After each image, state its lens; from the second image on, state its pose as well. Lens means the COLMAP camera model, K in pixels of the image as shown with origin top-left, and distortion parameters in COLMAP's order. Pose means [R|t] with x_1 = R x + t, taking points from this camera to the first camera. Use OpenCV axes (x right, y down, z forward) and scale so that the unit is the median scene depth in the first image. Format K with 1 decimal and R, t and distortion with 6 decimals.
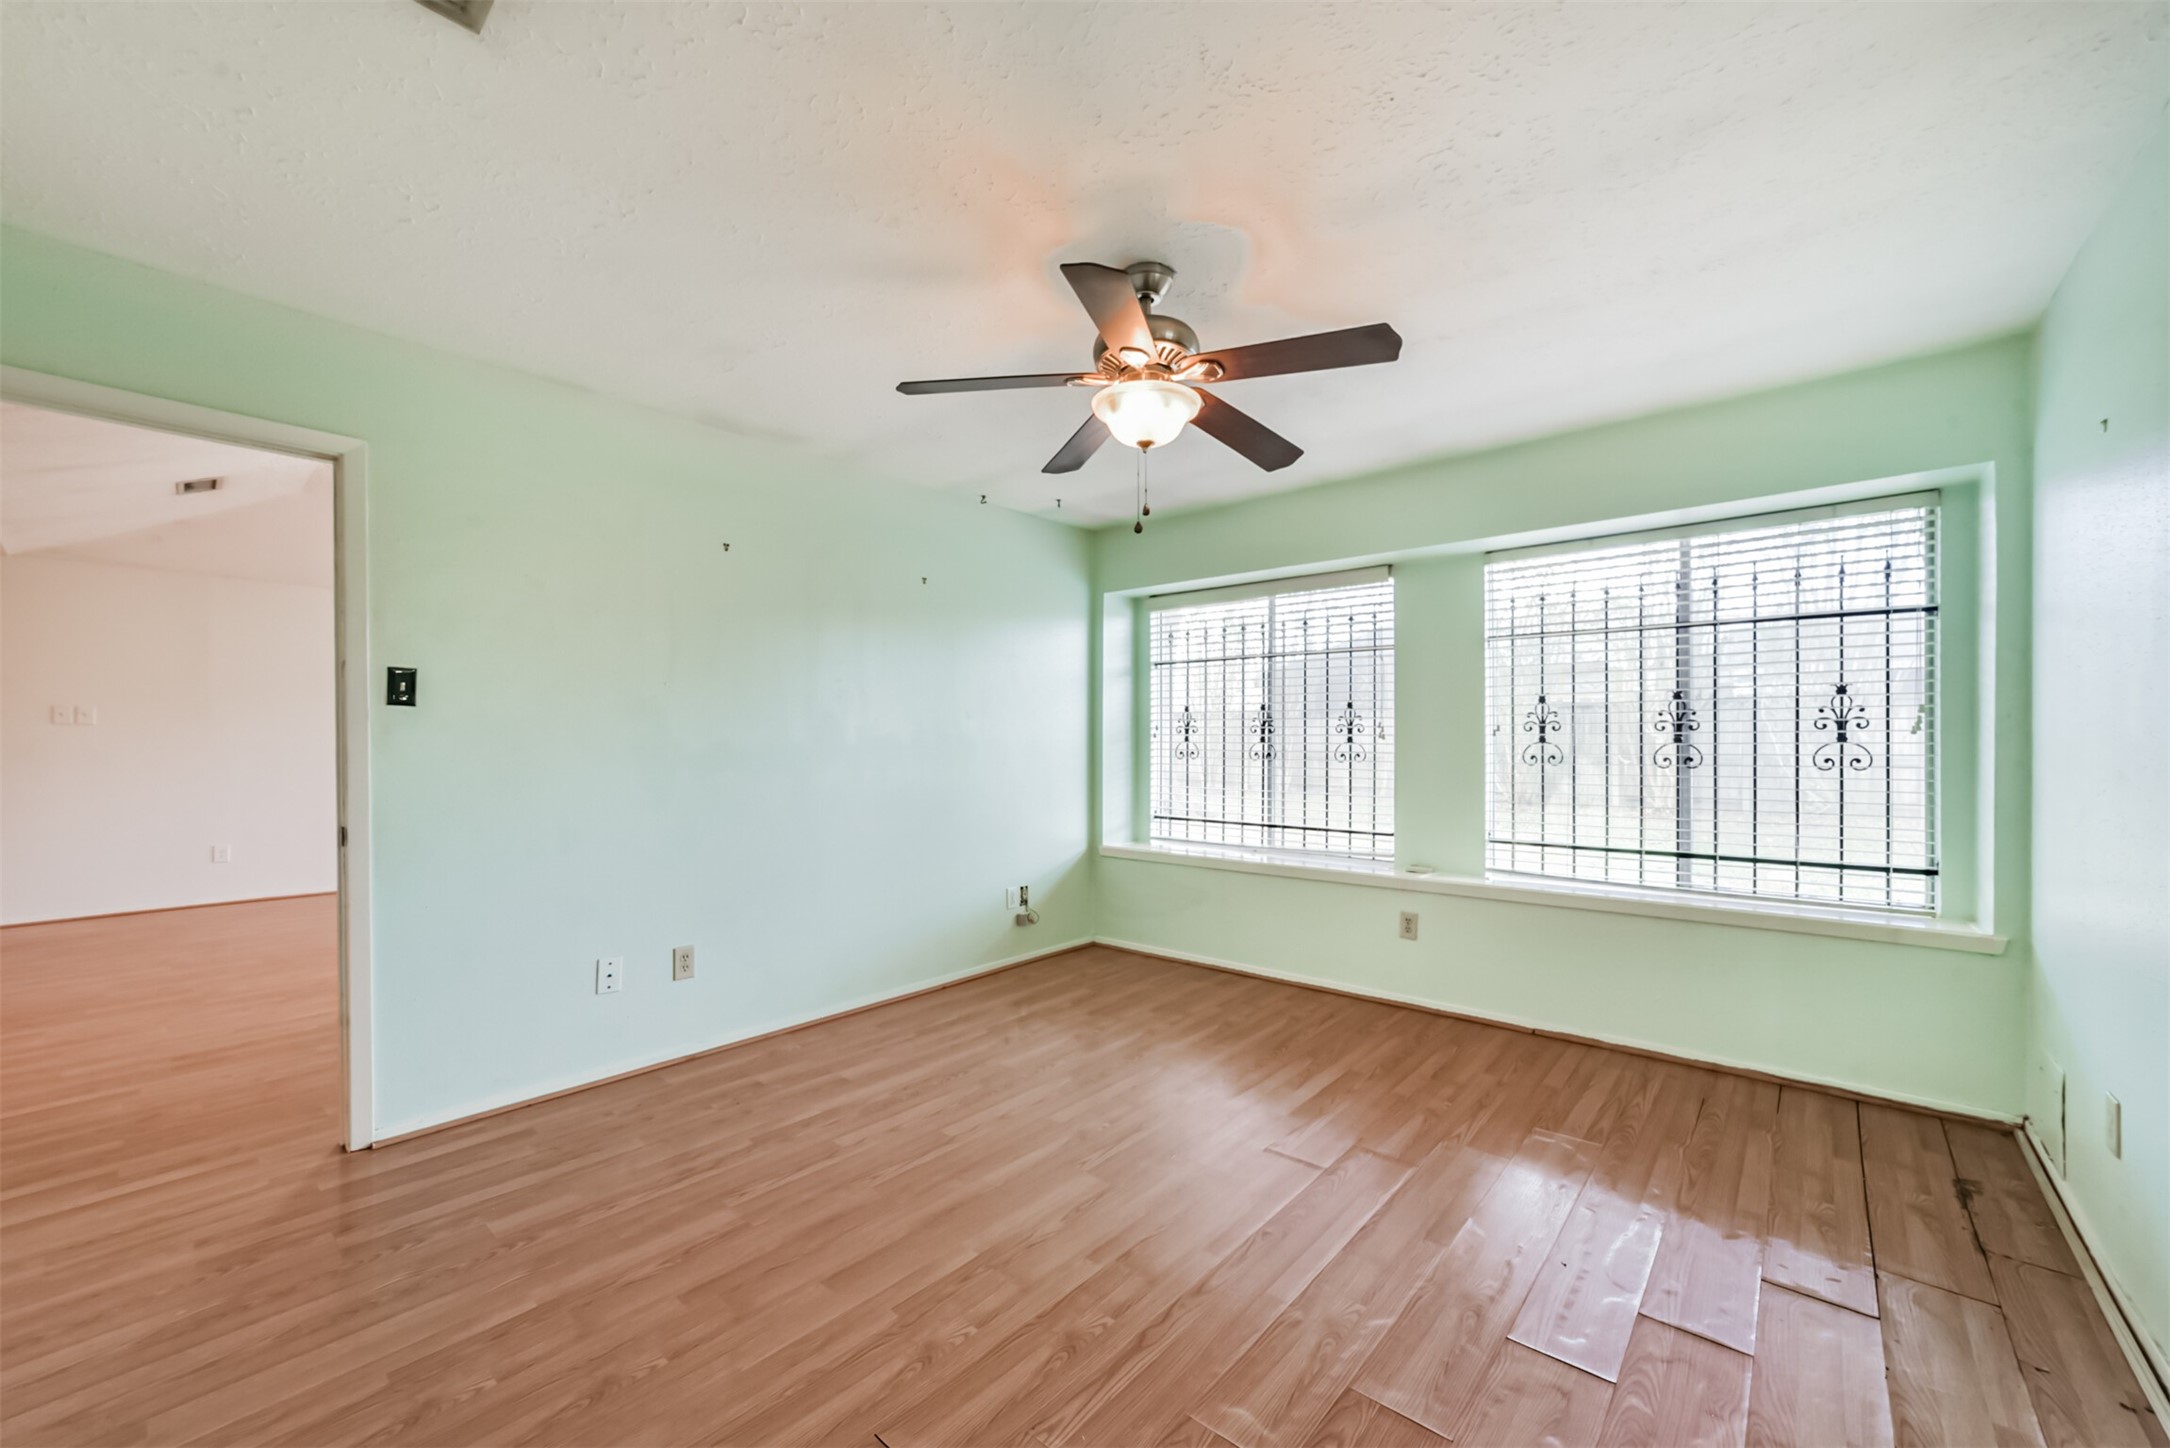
lens RADIAL K [[848.2, 0, 1087.1], [0, 848.2, 727.9], [0, 0, 1]] dist [-0.019420, 0.006120]
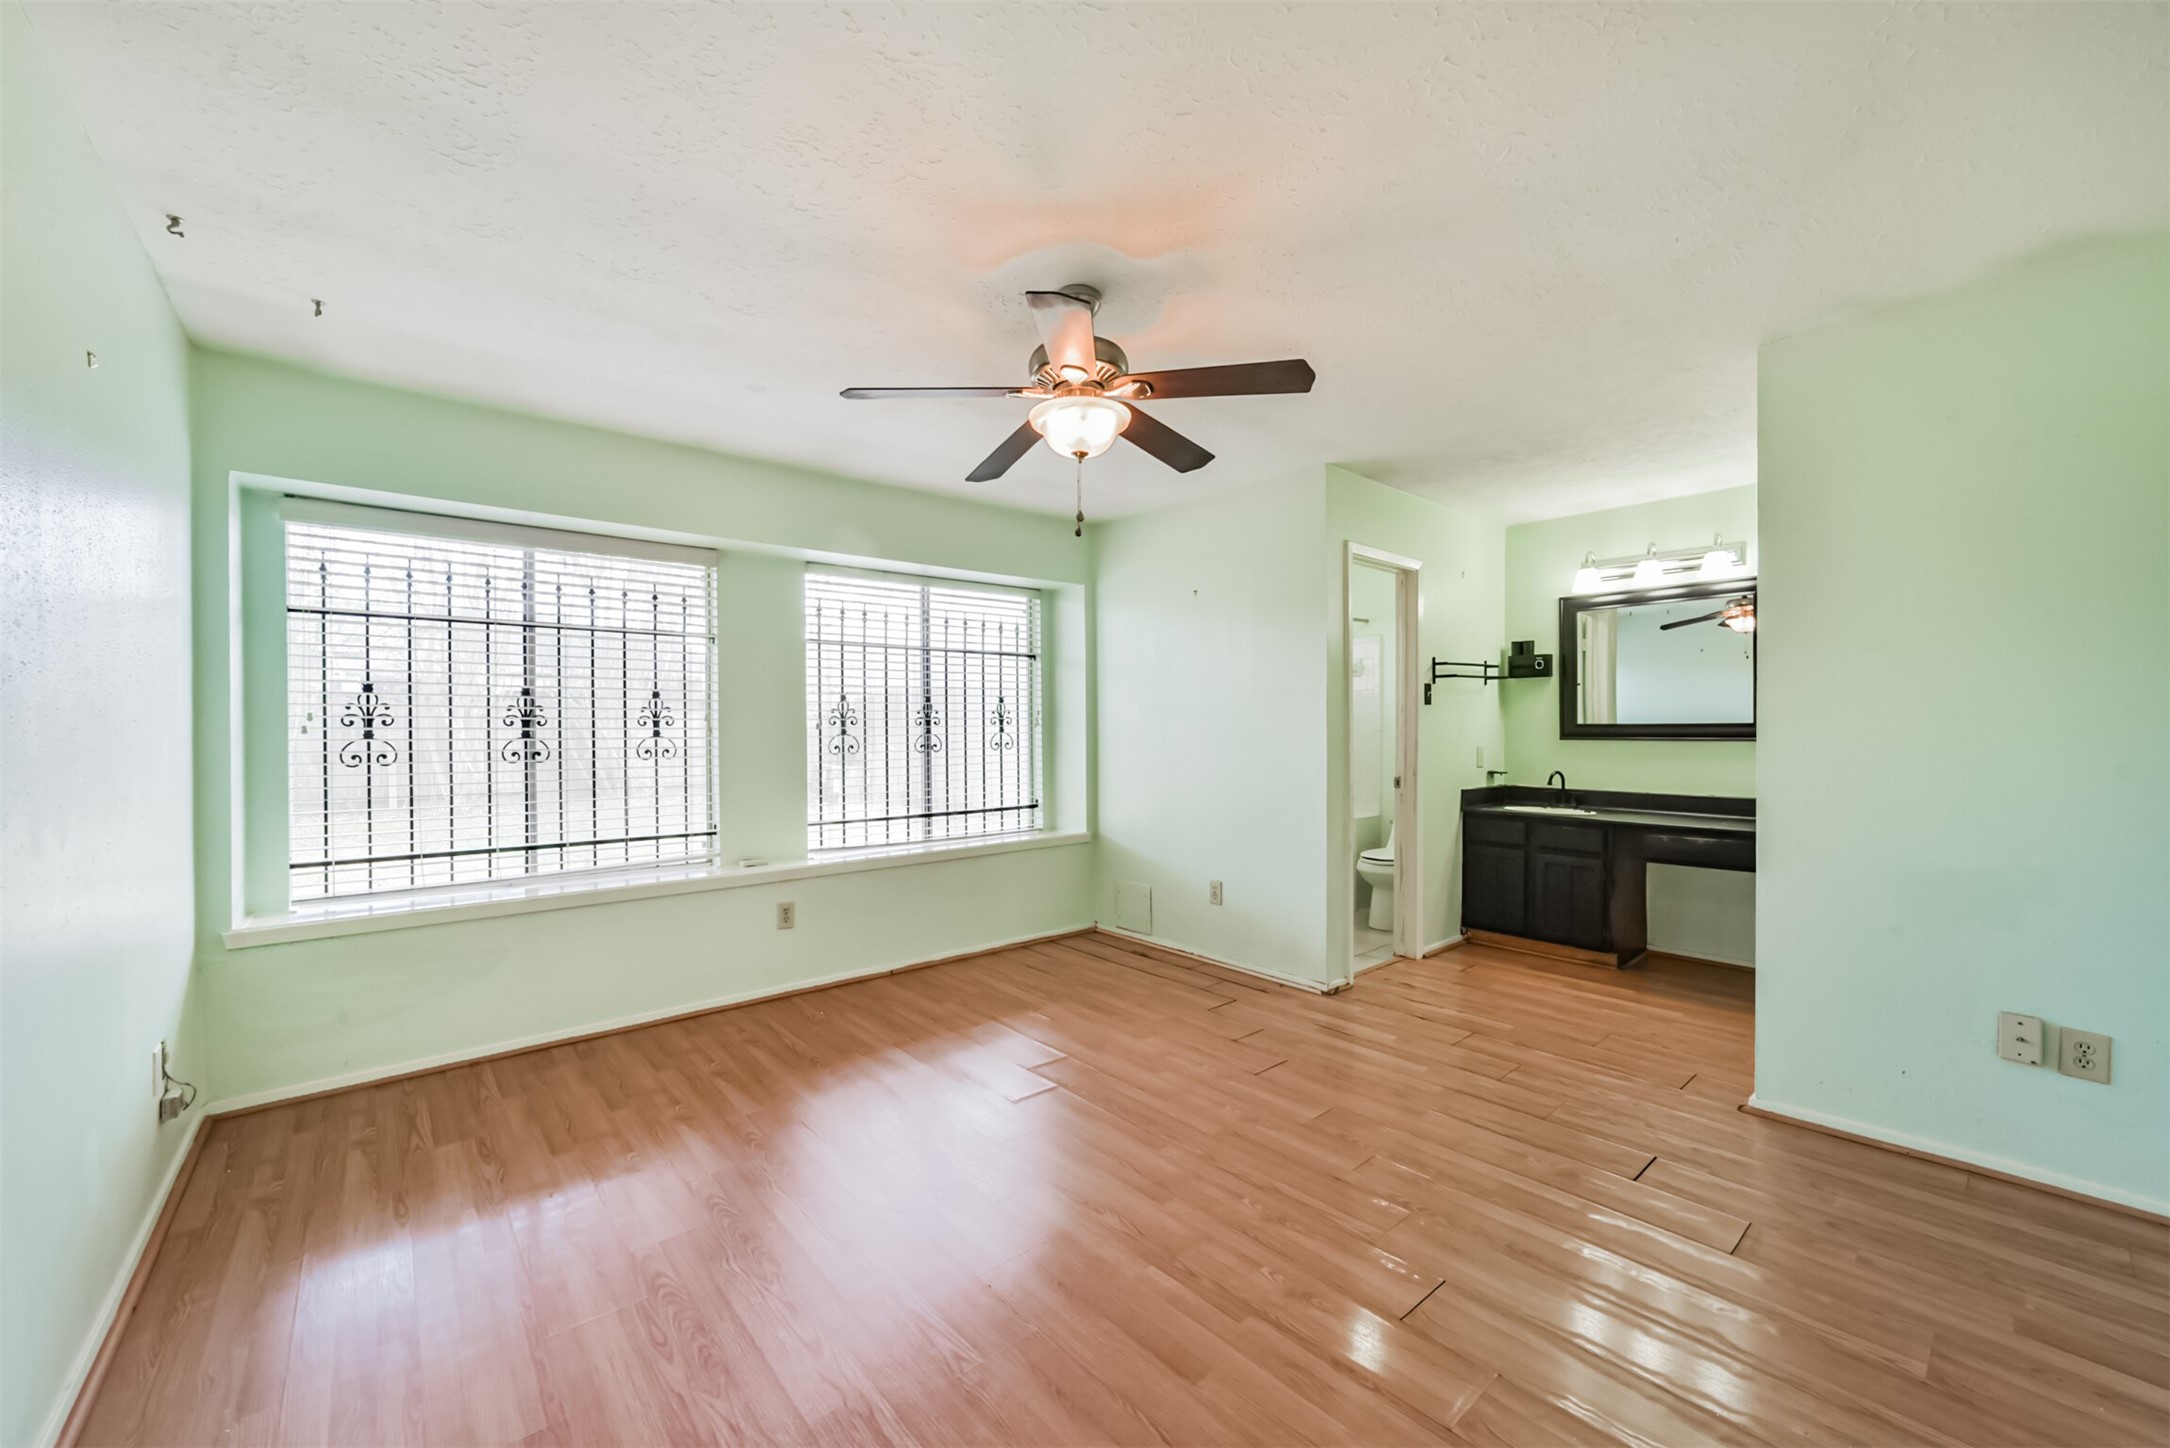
lens RADIAL K [[848.2, 0, 1084.4], [0, 848.2, 730.7], [0, 0, 1]] dist [-0.019420, 0.006120]
pose [[0.146109, -0.000989, 0.989268, -0.534874], [-0.005157, 0.999985, 0.001762, 0.006990], [-0.989255, -0.005359, 0.146102, 0.461169]]
